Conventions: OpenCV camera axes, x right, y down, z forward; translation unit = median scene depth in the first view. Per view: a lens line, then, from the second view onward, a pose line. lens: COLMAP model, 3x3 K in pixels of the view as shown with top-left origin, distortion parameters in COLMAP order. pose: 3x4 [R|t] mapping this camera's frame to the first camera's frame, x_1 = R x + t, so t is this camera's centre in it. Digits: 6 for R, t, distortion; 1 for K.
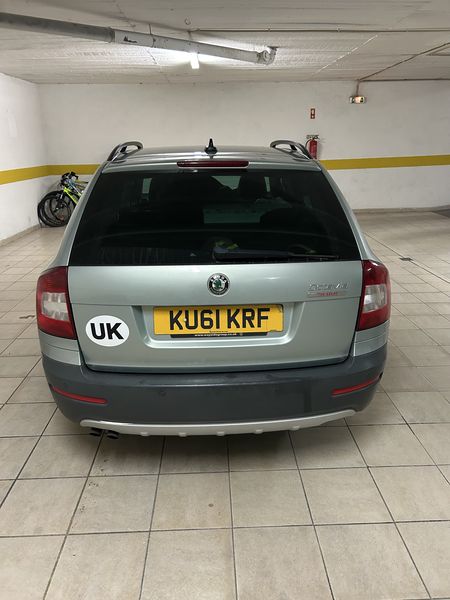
lens RADIAL K [[451.2, 0, 225.0], [0, 451.2, 300.0], [0, 0, 1]] dist [0.025225, -0.006965]
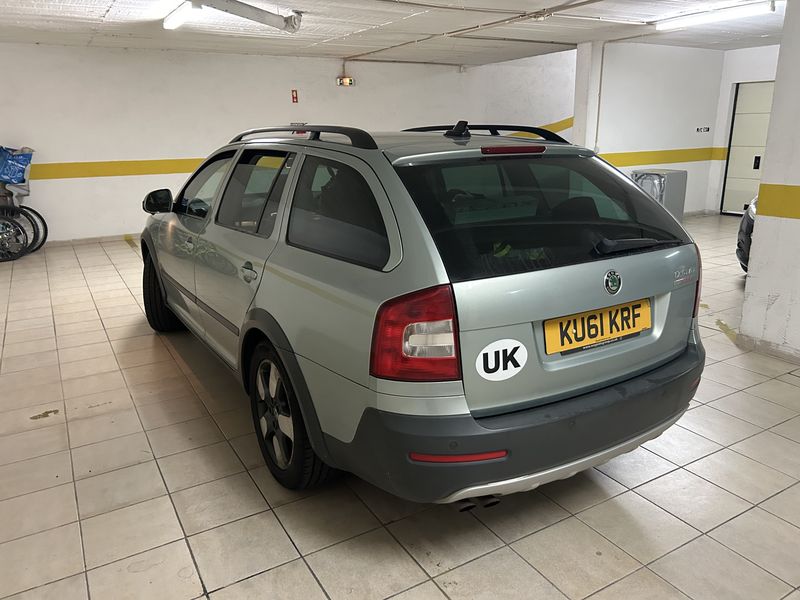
lens RADIAL K [[601.7, 0, 411.8], [0, 601.7, 296.3], [0, 0, 1]] dist [0.025225, -0.006965]
pose [[0.880820, -0.126287, 0.456298, -0.847014], [0.159179, 0.986657, -0.034201, -0.028706], [-0.445891, 0.102758, 0.889169, 0.135866]]
